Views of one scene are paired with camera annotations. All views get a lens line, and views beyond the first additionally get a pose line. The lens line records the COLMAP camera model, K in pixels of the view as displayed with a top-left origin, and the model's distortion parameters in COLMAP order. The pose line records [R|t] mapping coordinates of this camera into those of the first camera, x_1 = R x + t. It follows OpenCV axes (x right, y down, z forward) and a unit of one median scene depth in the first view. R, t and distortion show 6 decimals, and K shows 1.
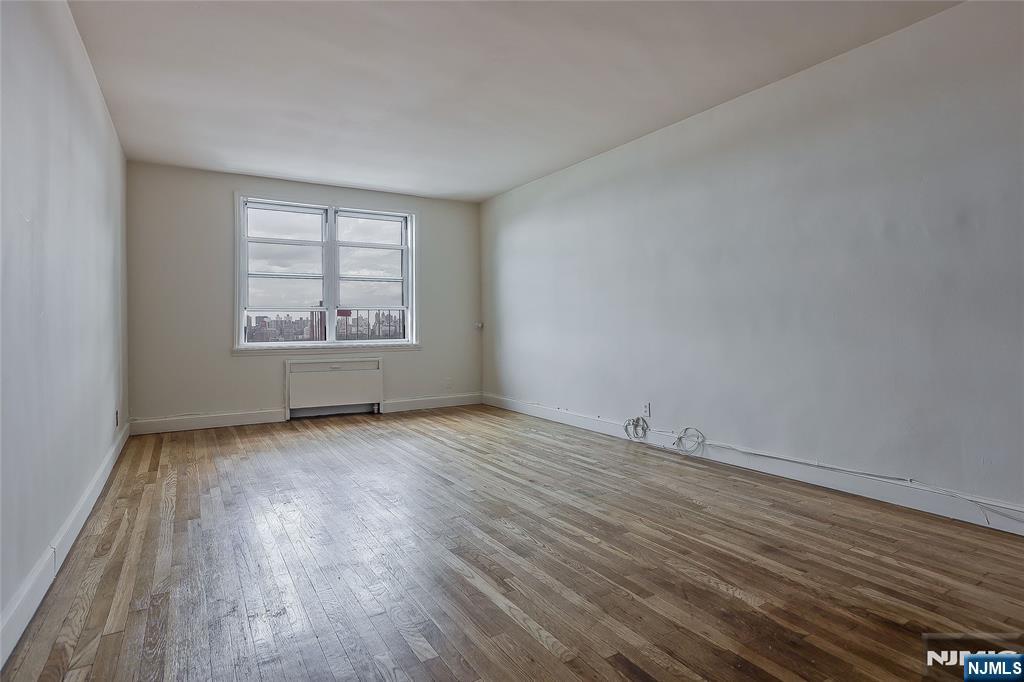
lens RADIAL K [[559.2, 0, 512.7], [0, 559.2, 336.5], [0, 0, 1]] dist [-0.050637, 0.040321]
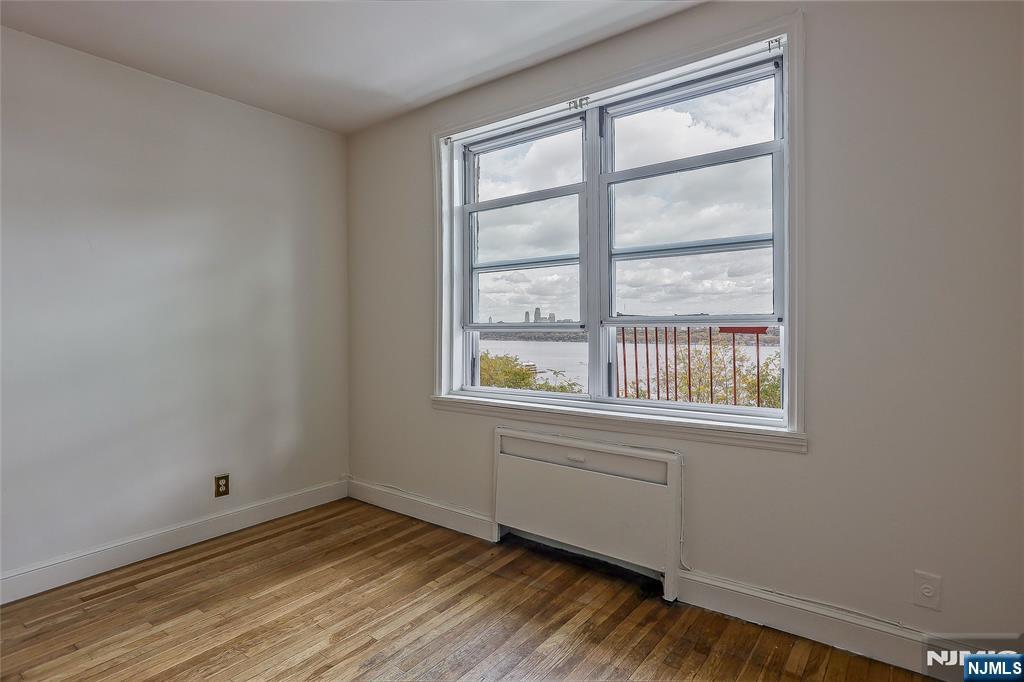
lens RADIAL K [[559.2, 0, 512.7], [0, 559.2, 336.5], [0, 0, 1]] dist [-0.050637, 0.040321]
pose [[0.380139, 0.011469, -0.924858, 0.068126], [-0.029480, 0.999565, 0.000279, -0.039289], [0.924459, 0.027159, 0.380312, 0.757327]]
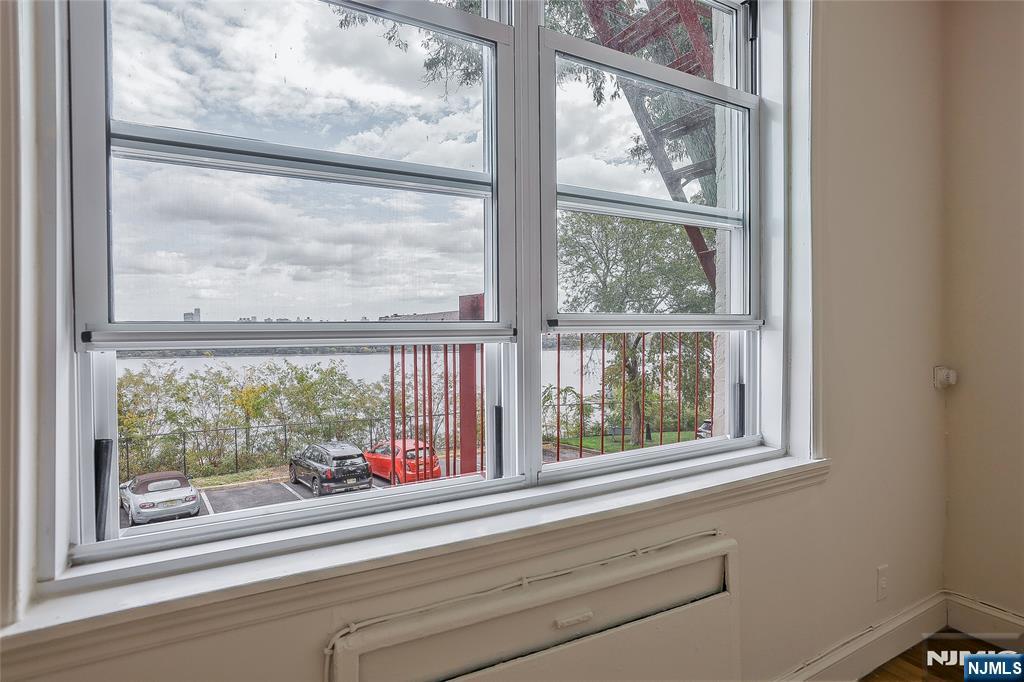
lens RADIAL K [[559.2, 0, 512.7], [0, 559.2, 336.5], [0, 0, 1]] dist [-0.050637, 0.040321]
pose [[0.999888, -0.012549, -0.008142, -0.327009], [0.012336, 0.999591, -0.025795, -0.042145], [0.008463, 0.025692, 0.999634, 0.769867]]
